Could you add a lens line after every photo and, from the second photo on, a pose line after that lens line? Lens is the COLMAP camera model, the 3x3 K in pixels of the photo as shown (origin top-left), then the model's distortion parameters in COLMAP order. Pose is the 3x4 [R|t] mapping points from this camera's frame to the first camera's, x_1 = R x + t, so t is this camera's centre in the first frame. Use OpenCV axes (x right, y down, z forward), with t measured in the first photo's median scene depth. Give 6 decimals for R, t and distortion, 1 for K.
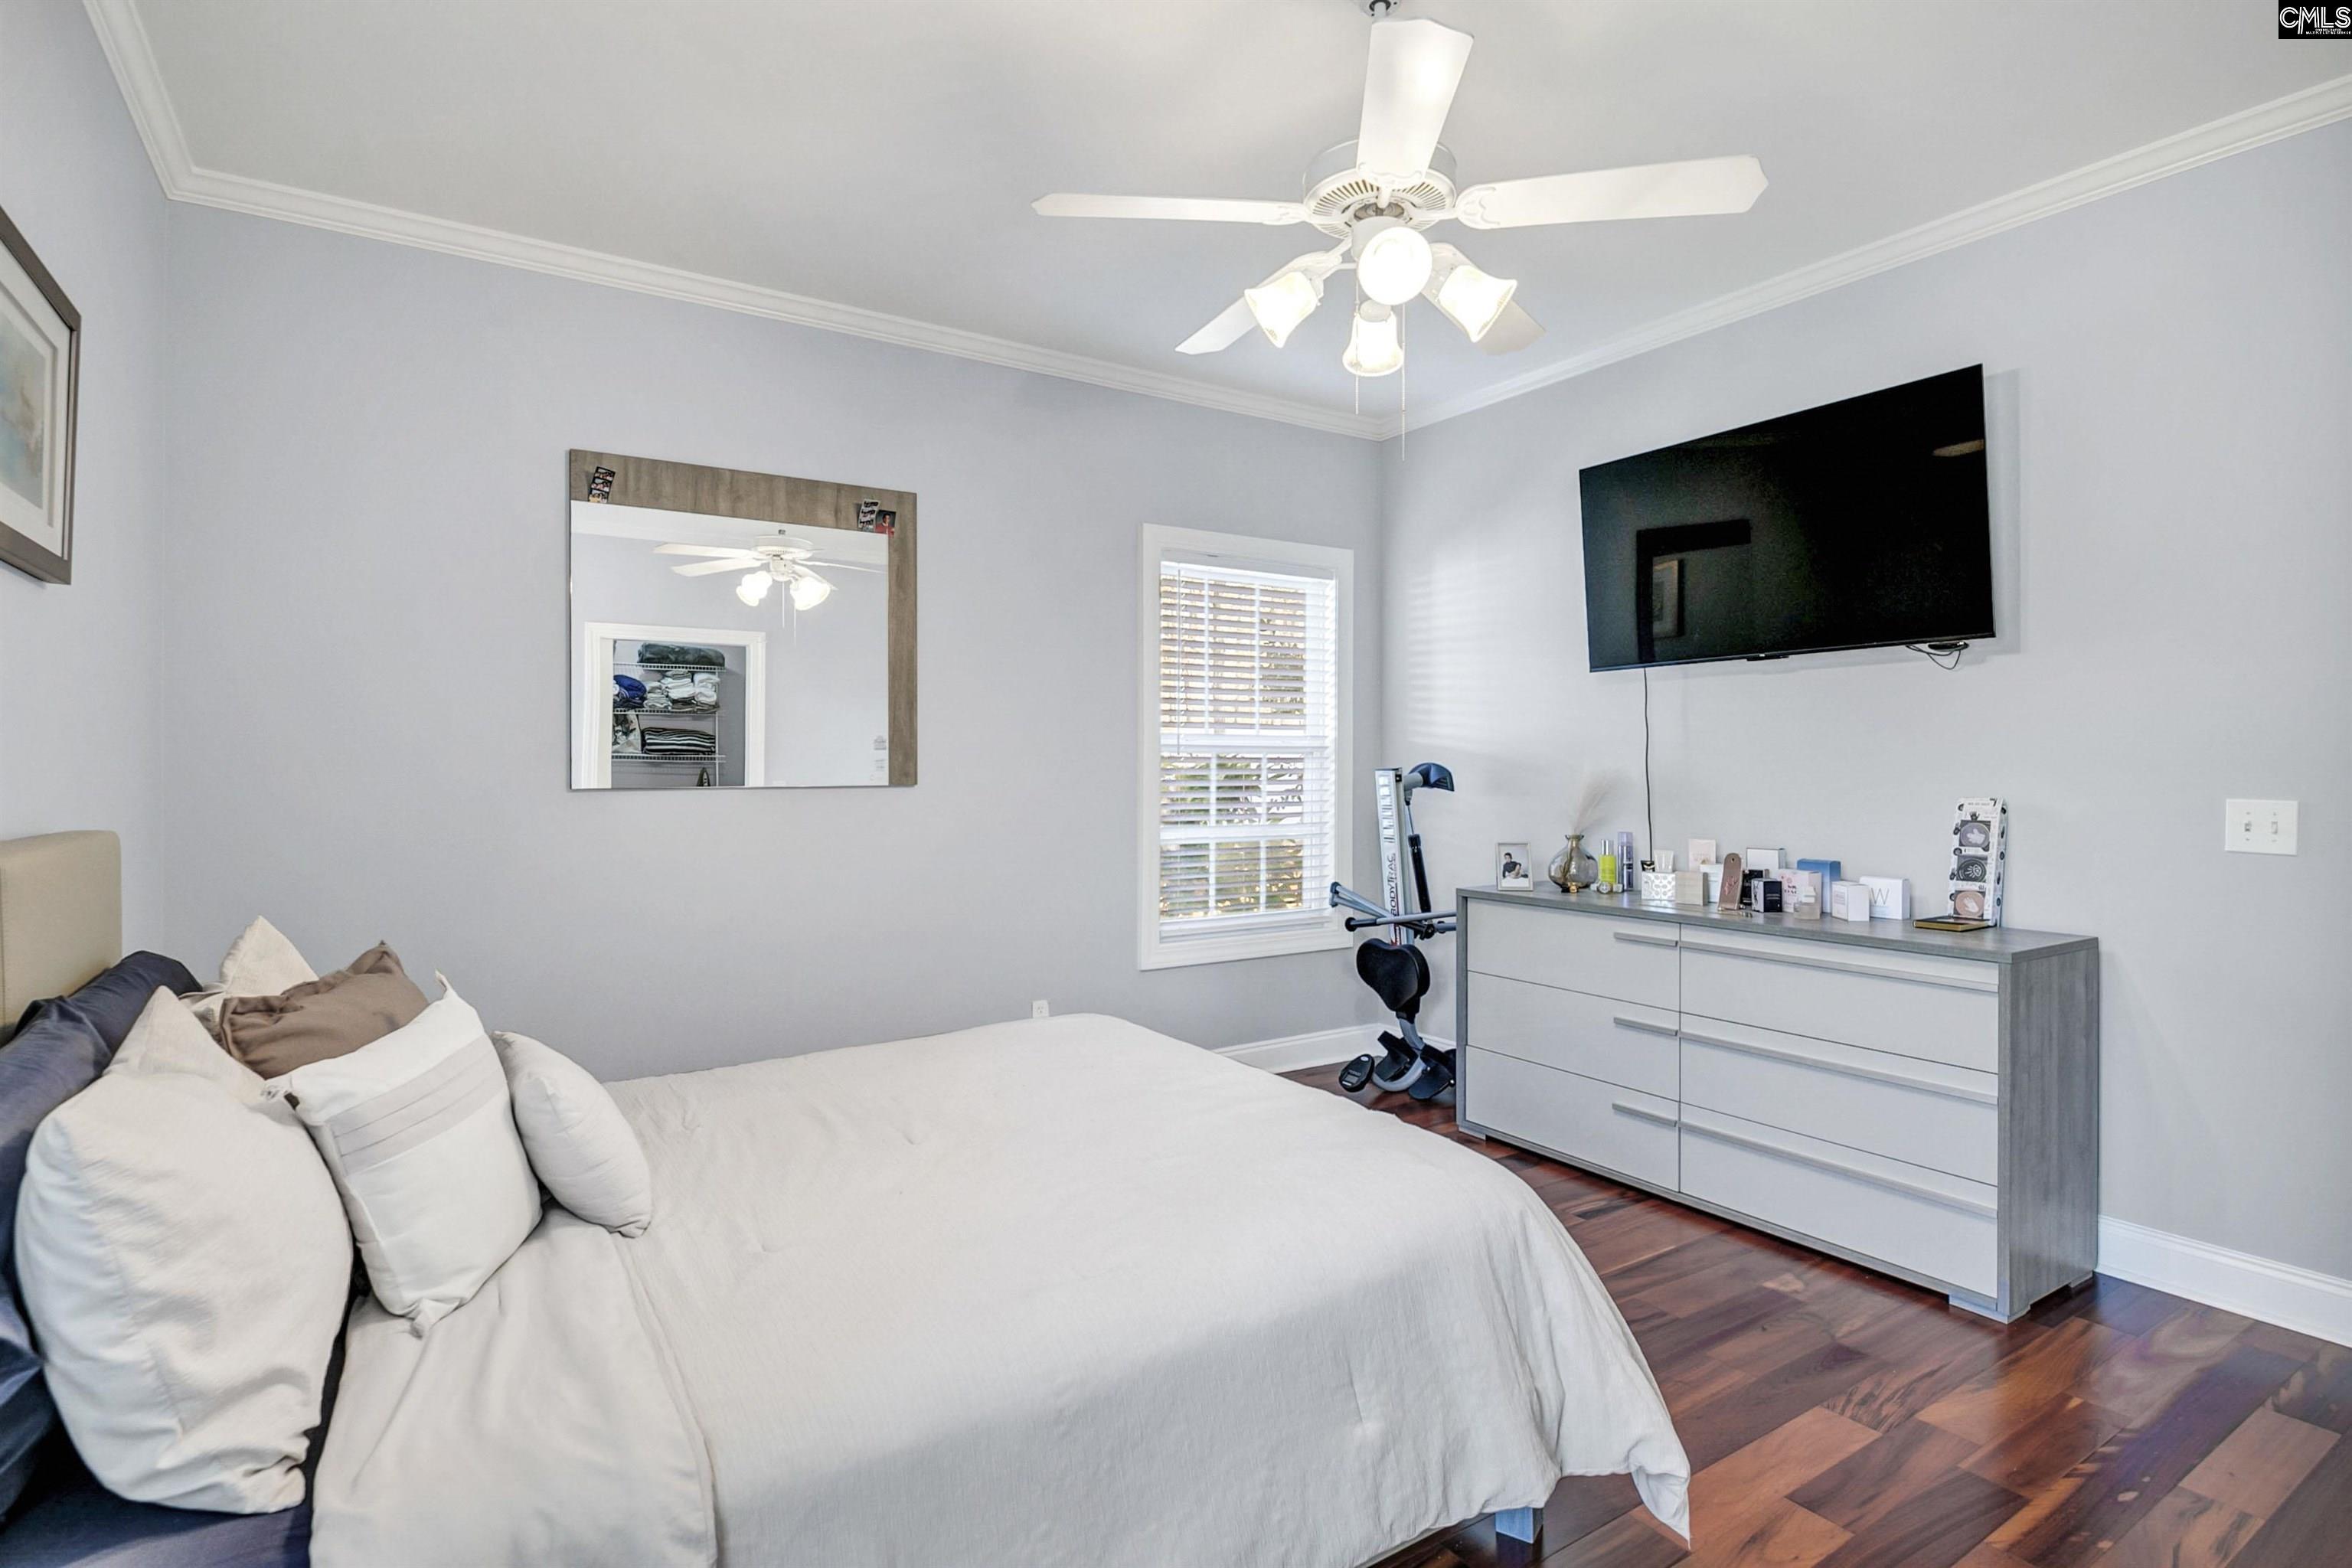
lens RADIAL K [[1172.7, 0, 1153.6], [0, 1172.7, 766.6], [0, 0, 1]] dist [-0.005951, -0.002476]
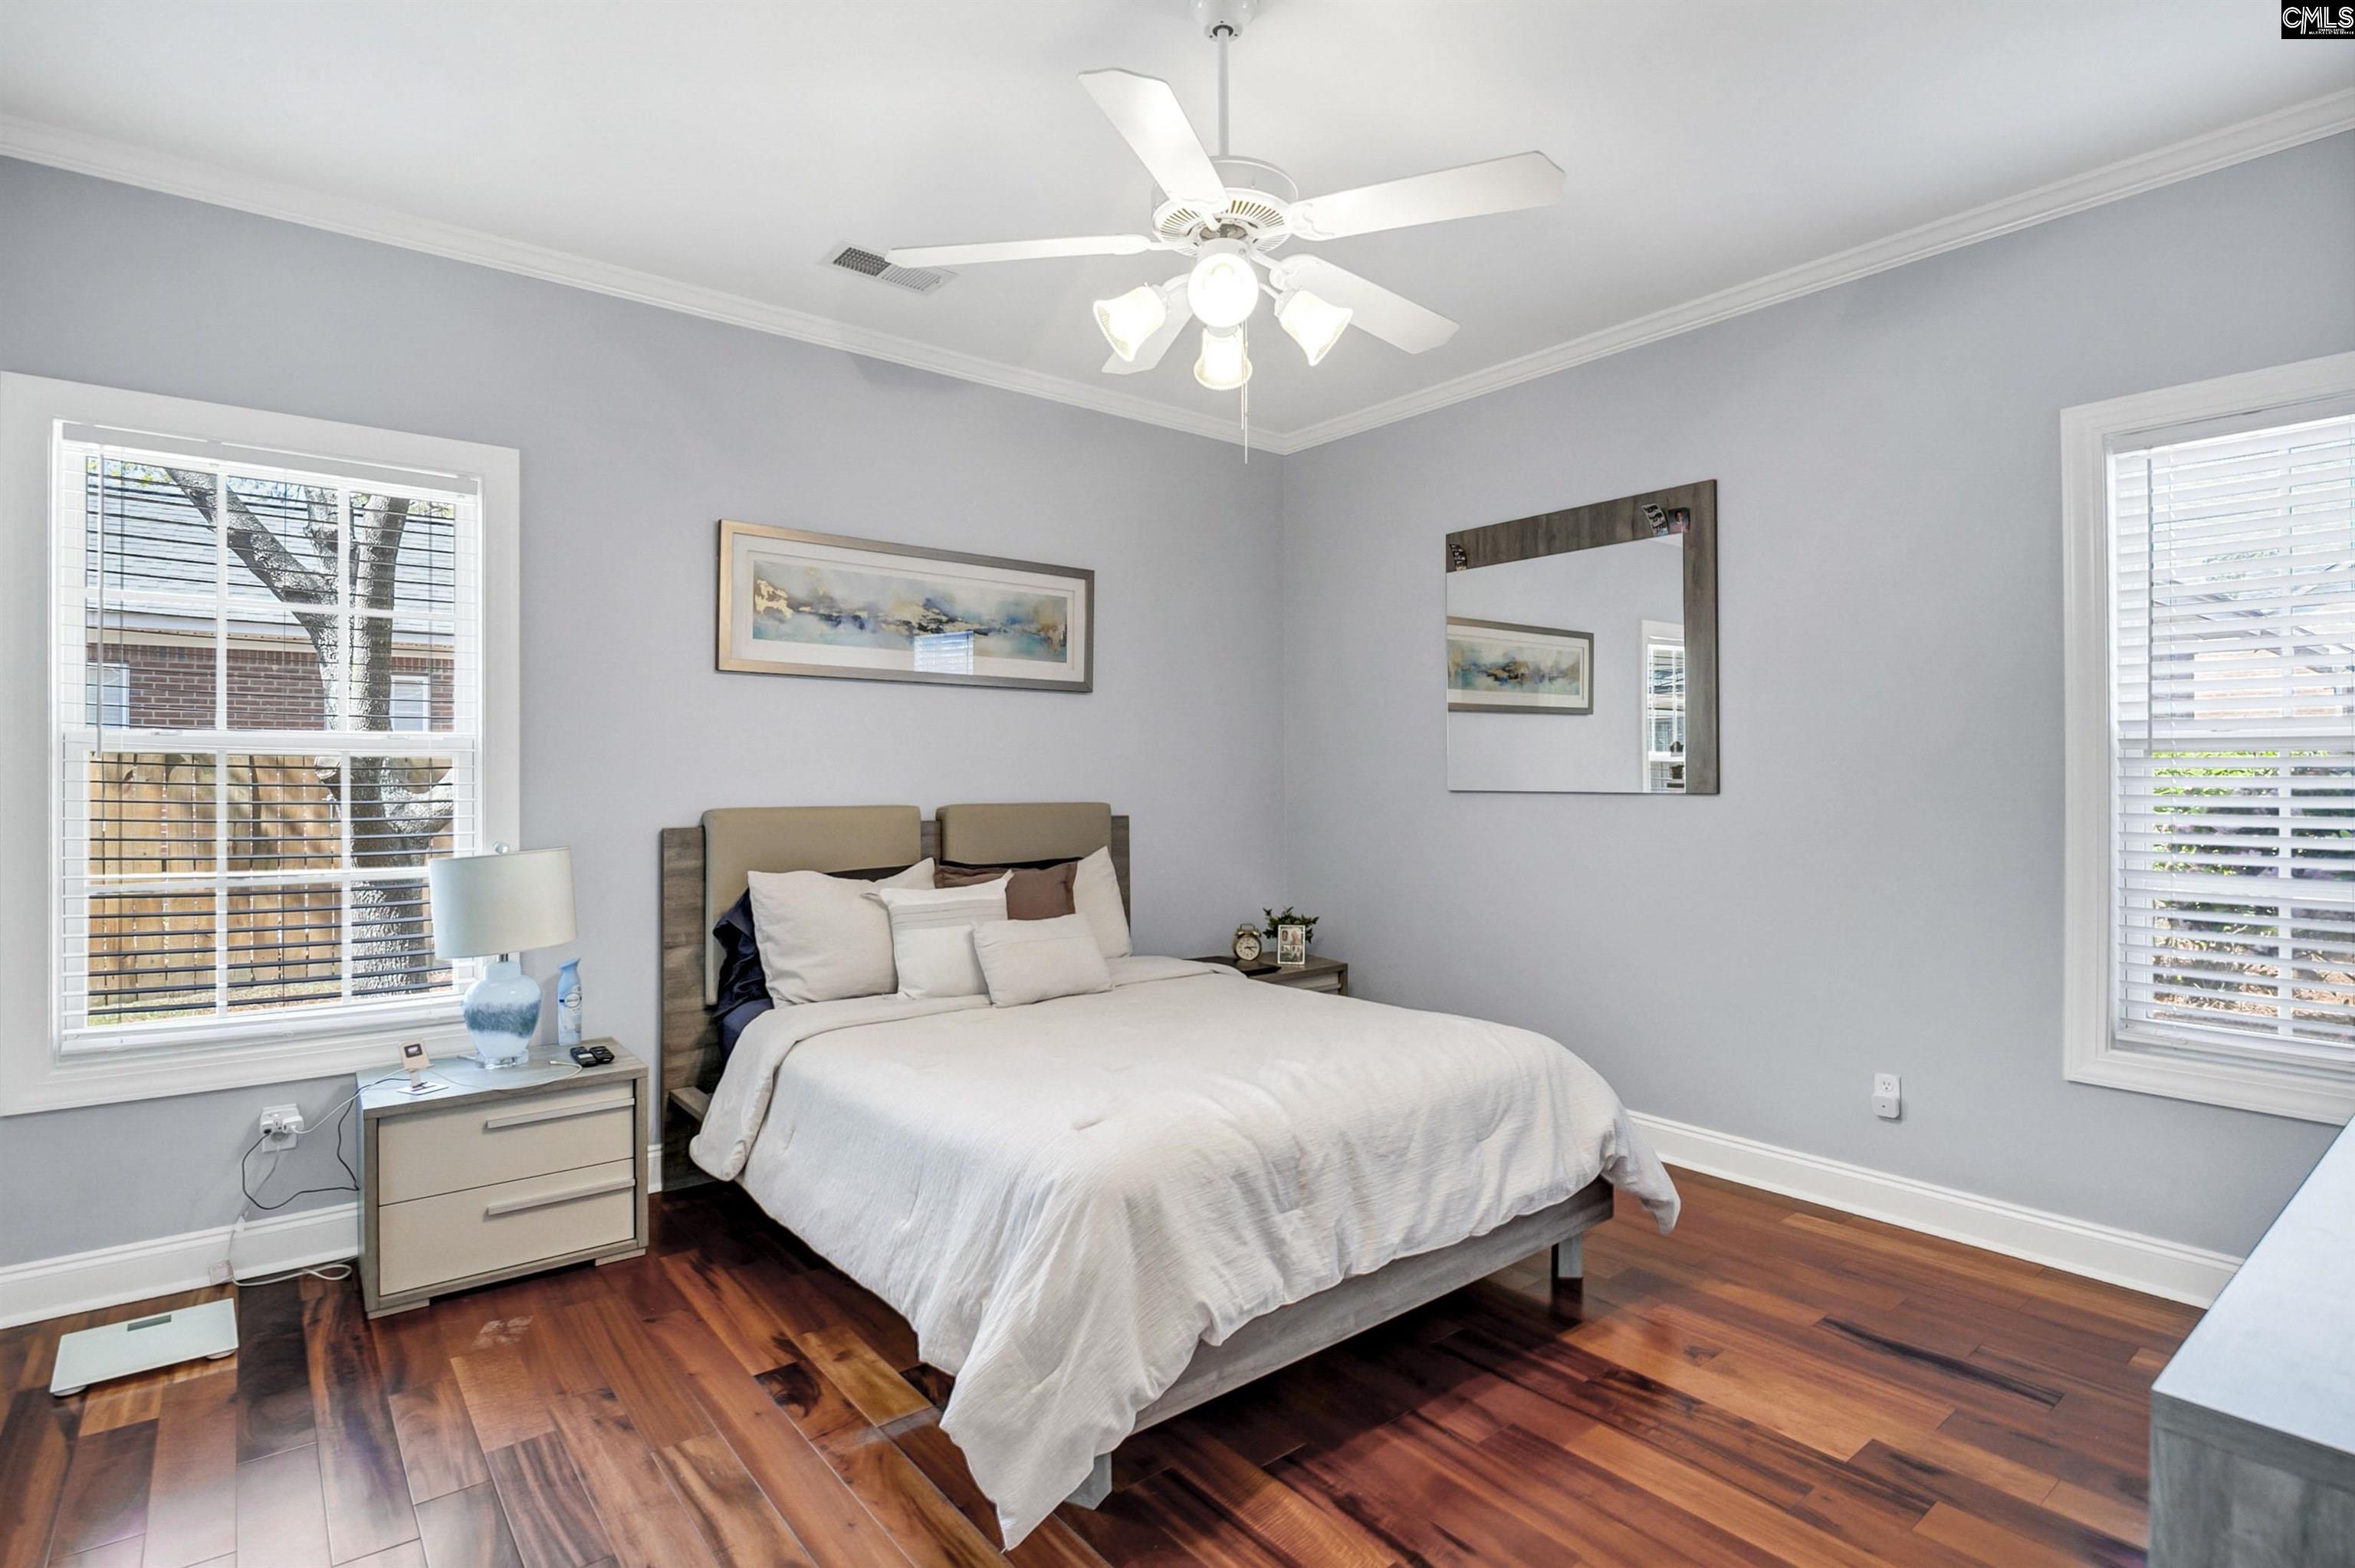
lens RADIAL K [[1174.1, 0, 1177.8], [0, 1174.1, 774.0], [0, 0, 1]] dist [-0.005951, -0.002476]
pose [[0.095632, -0.001185, -0.995416, 0.749008], [-0.000476, 0.999999, -0.001236, 0.001842], [0.995417, 0.000592, 0.095631, 0.535579]]
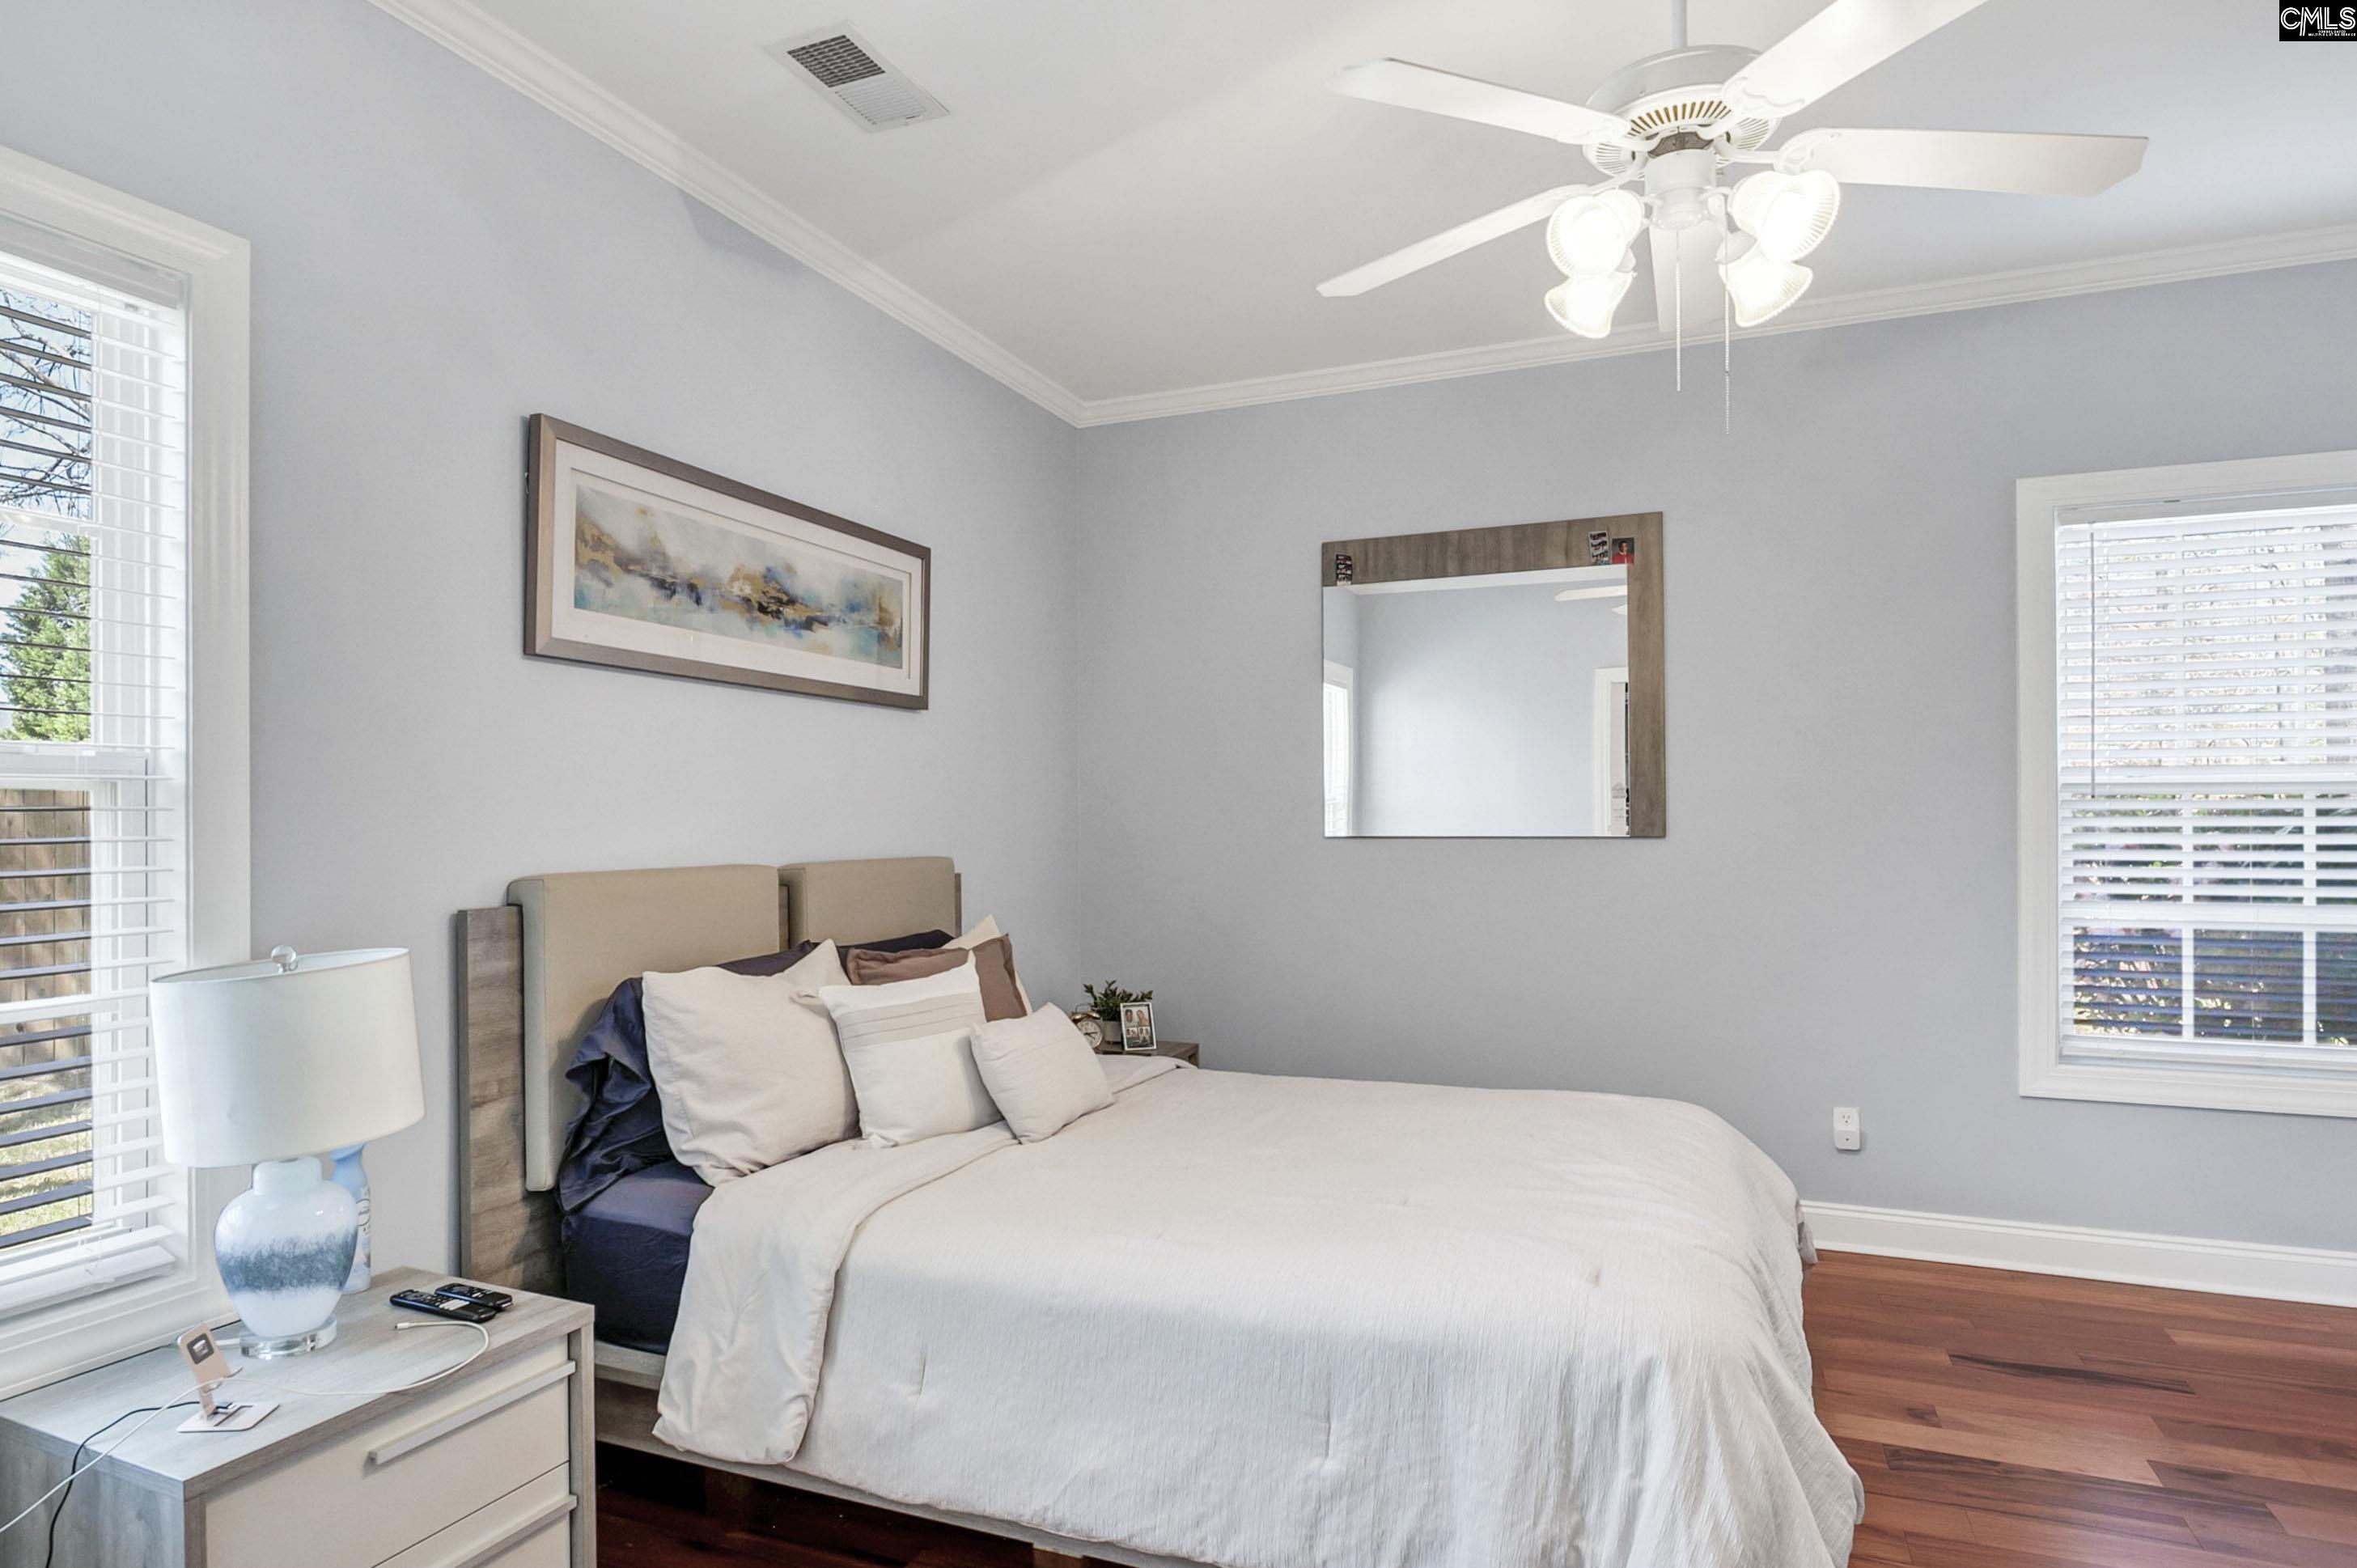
lens RADIAL K [[1347.3, 0, 1110.1], [0, 1347.3, 825.0], [0, 0, 1]] dist [-0.004918, -0.003855]
pose [[0.543139, 0.002049, -0.839640, 0.476154], [0.003121, 0.999985, 0.004459, 0.000974], [0.839637, -0.005042, 0.543125, 0.092820]]
